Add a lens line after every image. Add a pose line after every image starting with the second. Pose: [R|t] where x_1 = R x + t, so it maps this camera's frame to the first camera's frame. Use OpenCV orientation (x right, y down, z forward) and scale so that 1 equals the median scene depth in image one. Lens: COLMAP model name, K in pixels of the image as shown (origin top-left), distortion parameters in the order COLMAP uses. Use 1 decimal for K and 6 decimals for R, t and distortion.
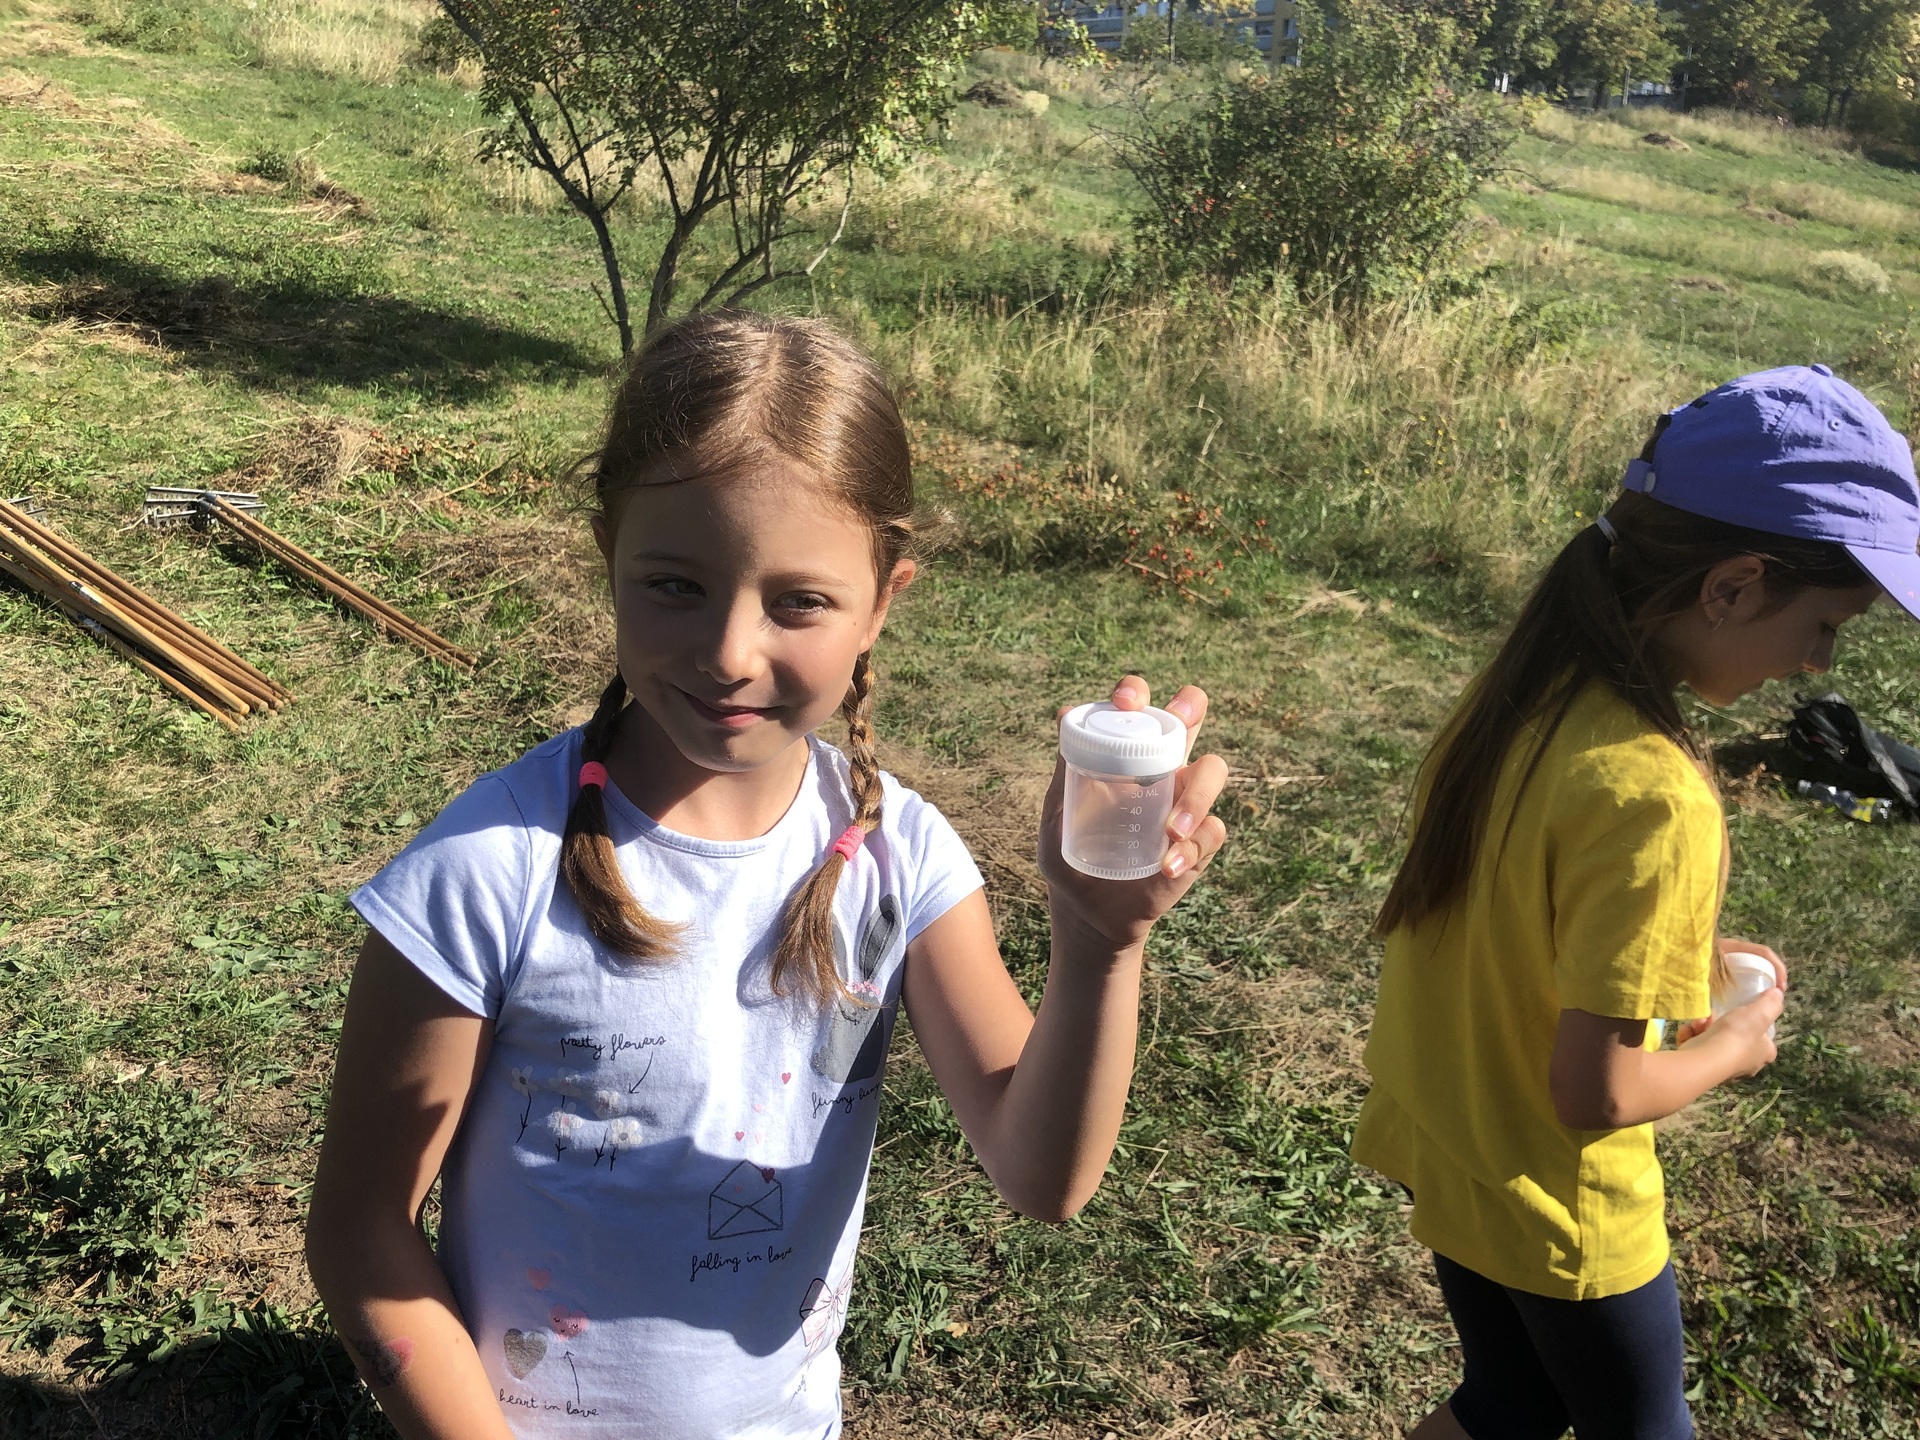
lens RADIAL K [[1609.2, 0, 963.0], [0, 1609.2, 738.3], [0, 0, 1]] dist [0.025741, -0.037440]
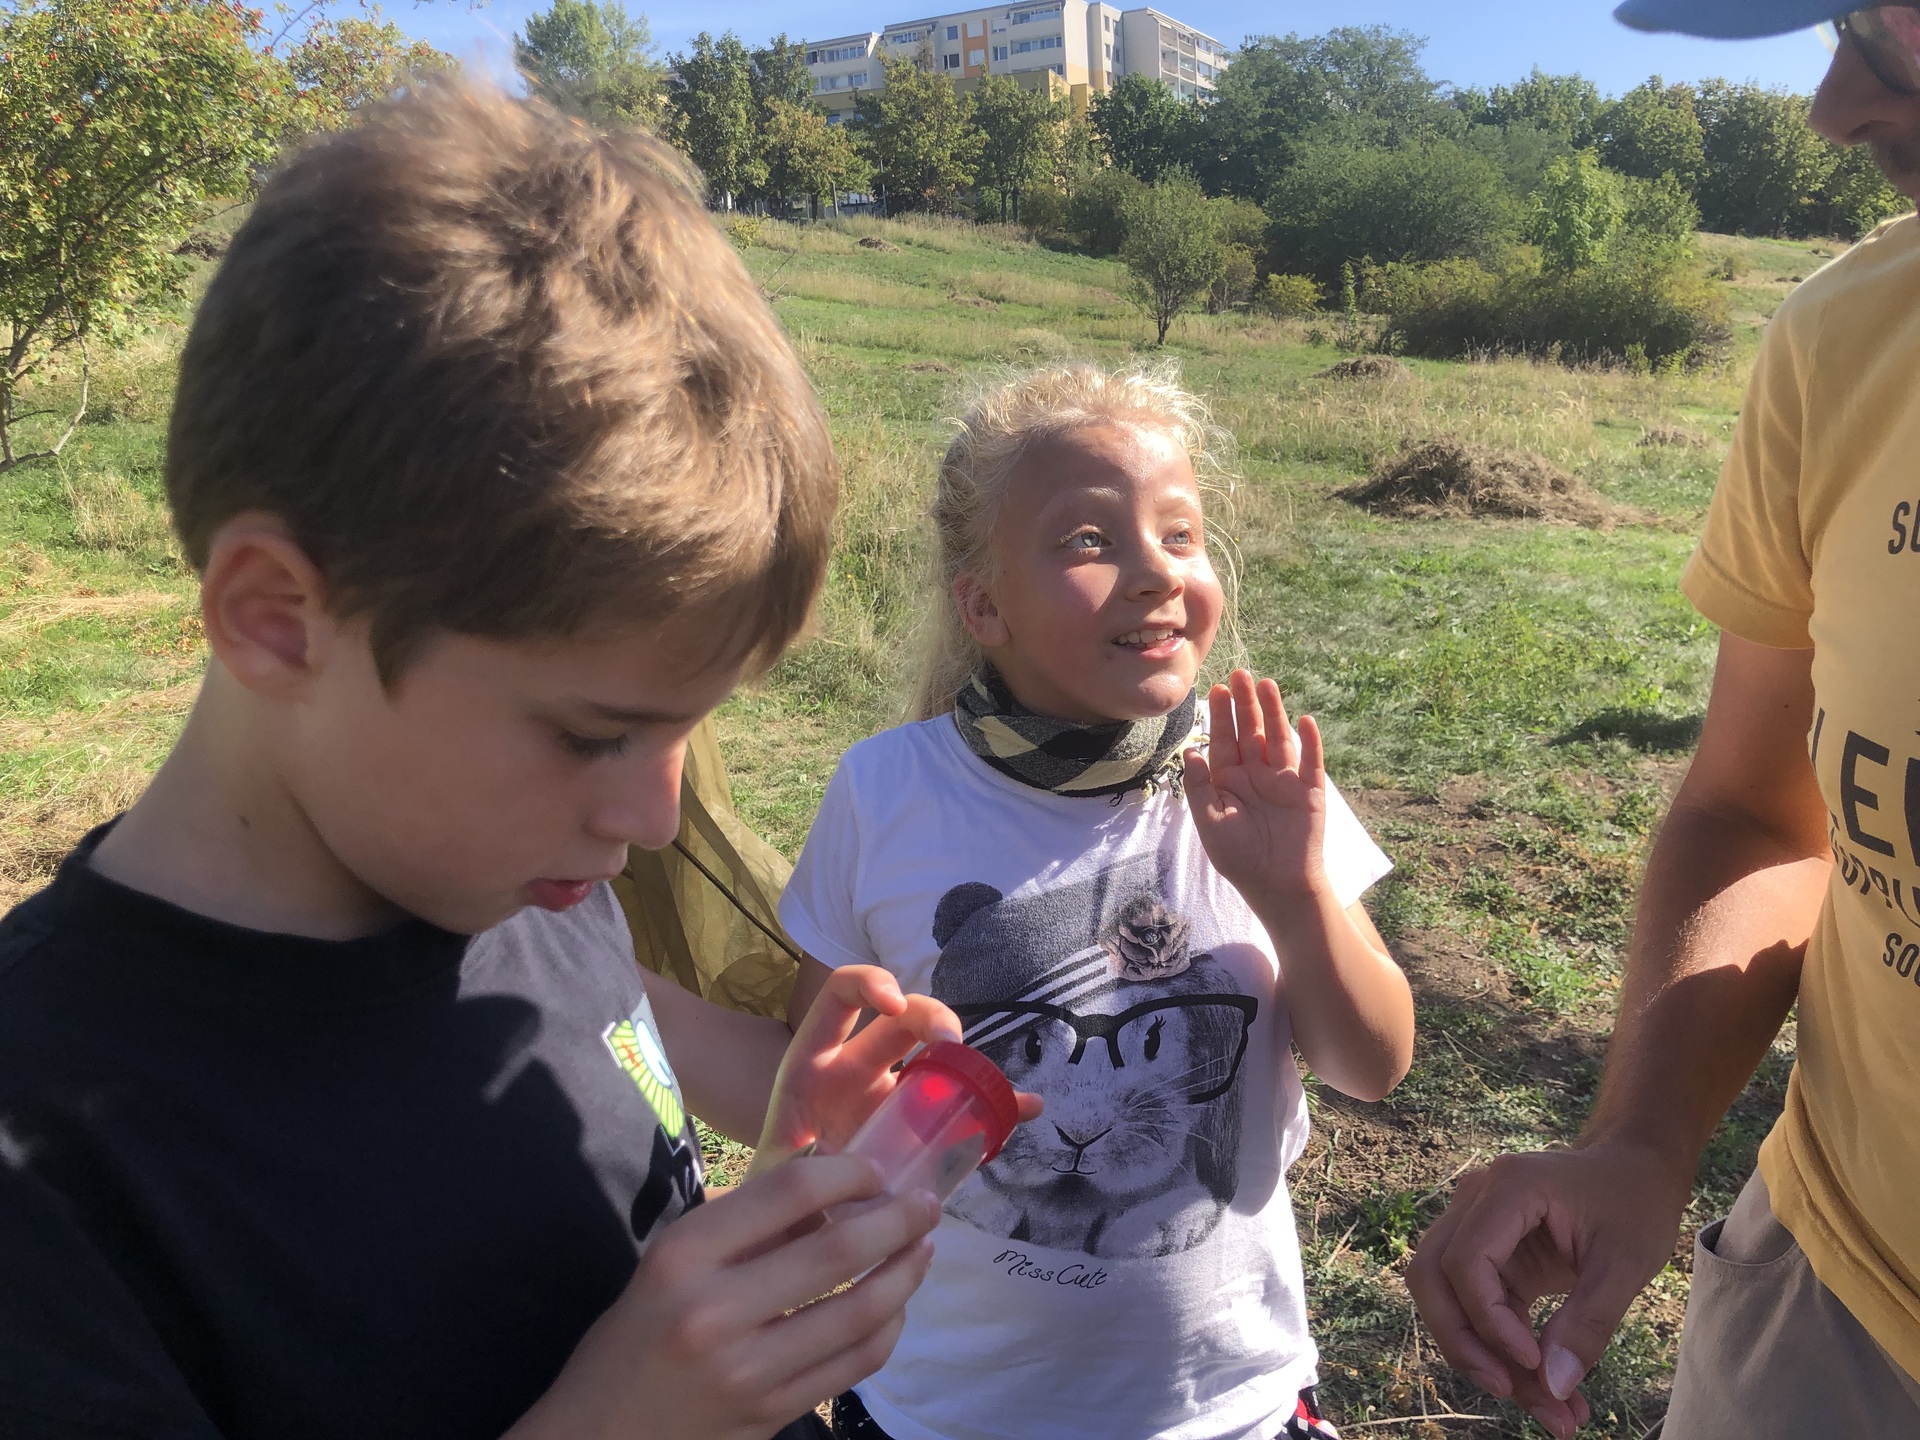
lens RADIAL K [[1609.2, 0, 996.3], [0, 1609.2, 716.8], [0, 0, 1]] dist [0.025741, -0.037440]
pose [[0.896105, -0.187699, 0.402200, -0.006668], [0.218949, 0.975187, -0.032720, 0.014779], [-0.386079, 0.117382, 0.914967, -0.061014]]
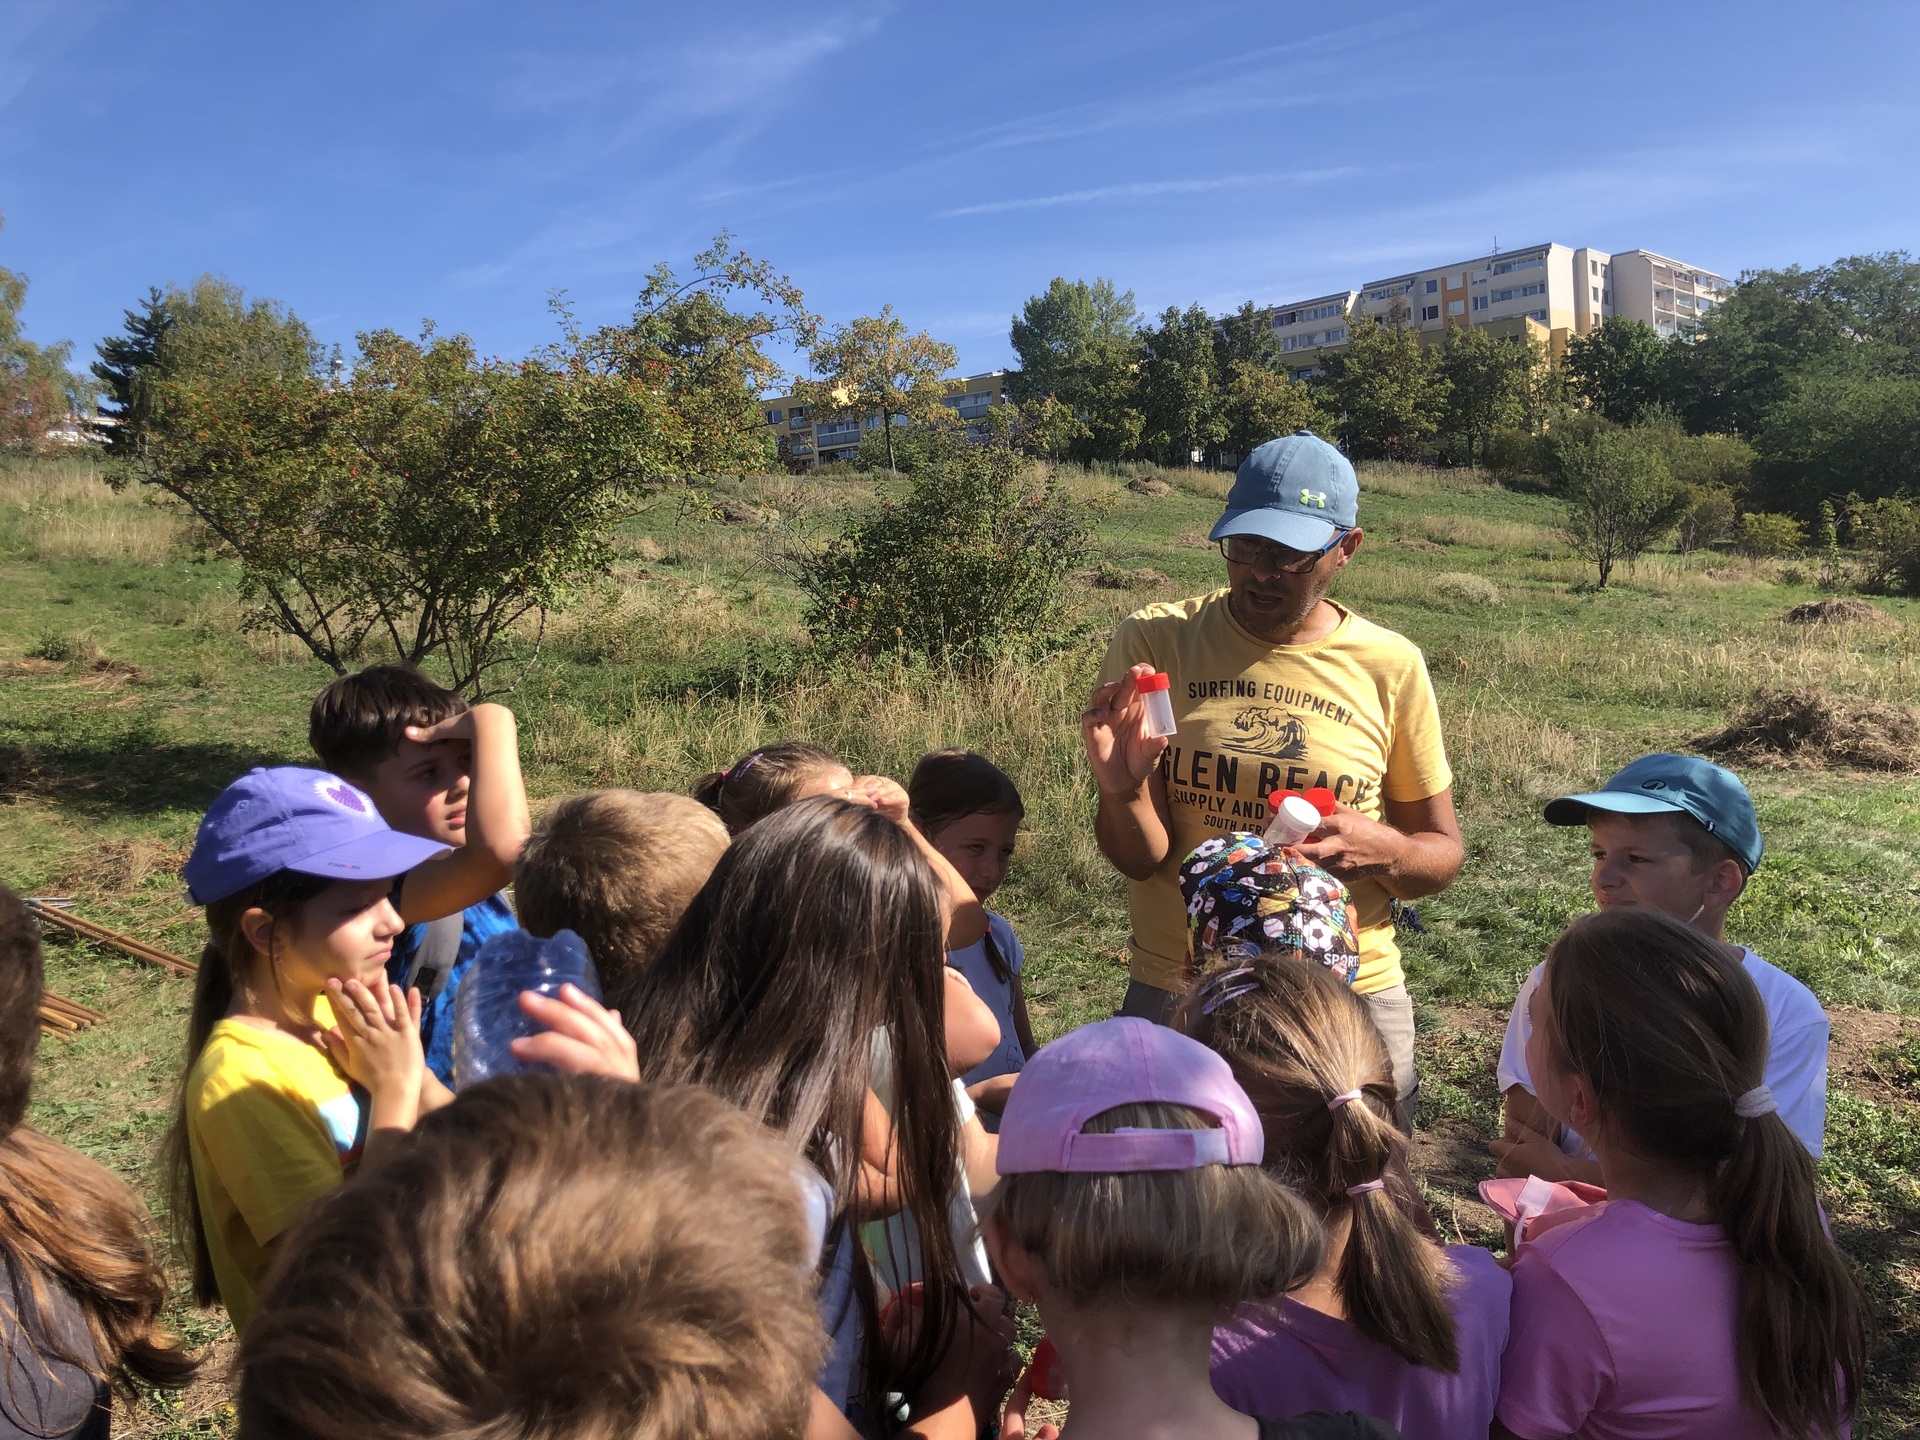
lens RADIAL K [[1609.2, 0, 979.1], [0, 1609.2, 724.4], [0, 0, 1]] dist [0.025741, -0.037440]
pose [[0.984452, -0.111561, 0.135681, 0.064335], [0.140188, 0.964411, -0.224186, 0.053580], [-0.105841, 0.239721, 0.965055, -0.187606]]
